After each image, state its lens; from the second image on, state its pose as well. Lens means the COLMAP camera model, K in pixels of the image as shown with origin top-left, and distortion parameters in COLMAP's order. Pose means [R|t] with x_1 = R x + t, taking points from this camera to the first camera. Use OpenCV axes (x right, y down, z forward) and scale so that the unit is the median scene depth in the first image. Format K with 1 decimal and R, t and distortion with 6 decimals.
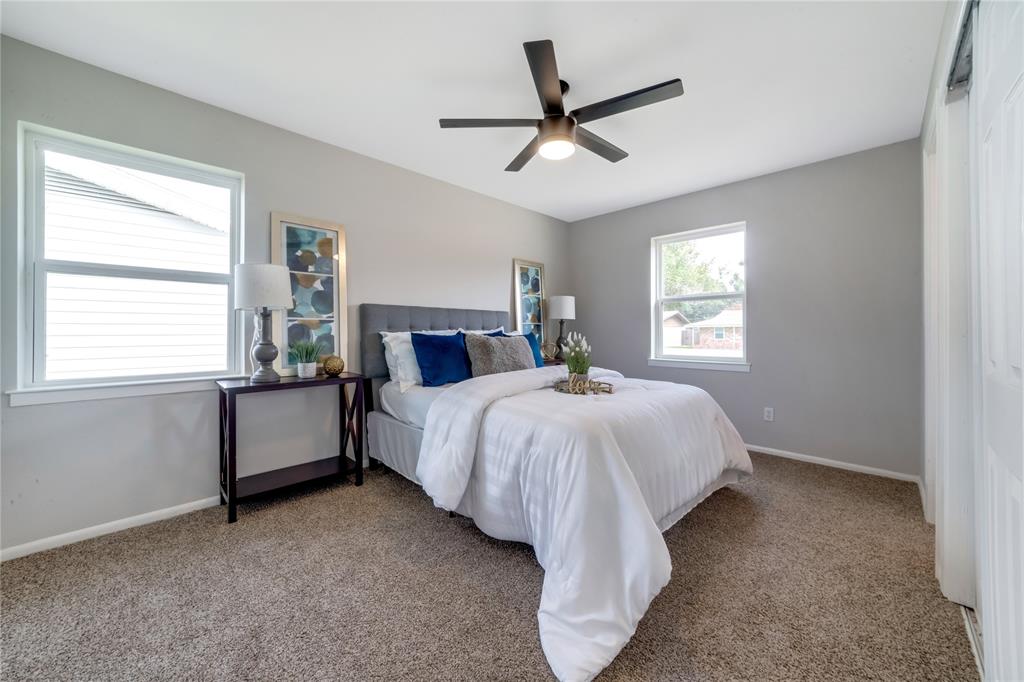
lens RADIAL K [[380.7, 0, 505.2], [0, 380.7, 344.0], [0, 0, 1]] dist [-0.002302, 0.000239]
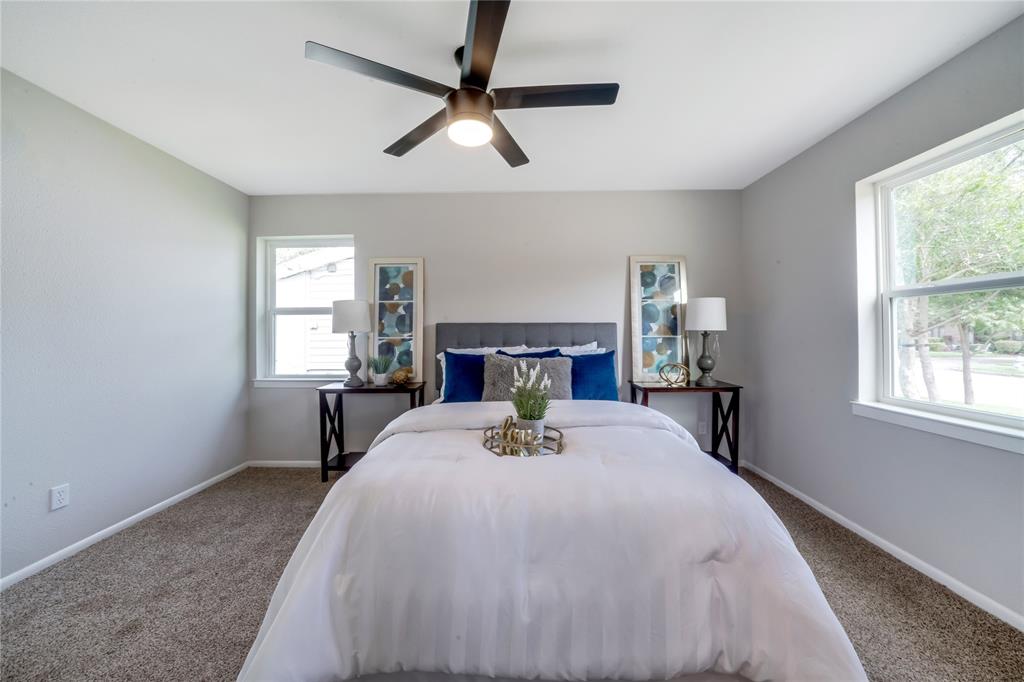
lens RADIAL K [[360.4, 0, 510.0], [0, 360.4, 346.3], [0, 0, 1]] dist [-0.000442, 0.000135]
pose [[0.700192, 0.018053, -0.713726, 0.591136], [-0.019145, 0.999796, 0.006507, -0.052302], [0.713698, 0.009108, 0.700394, 0.434300]]
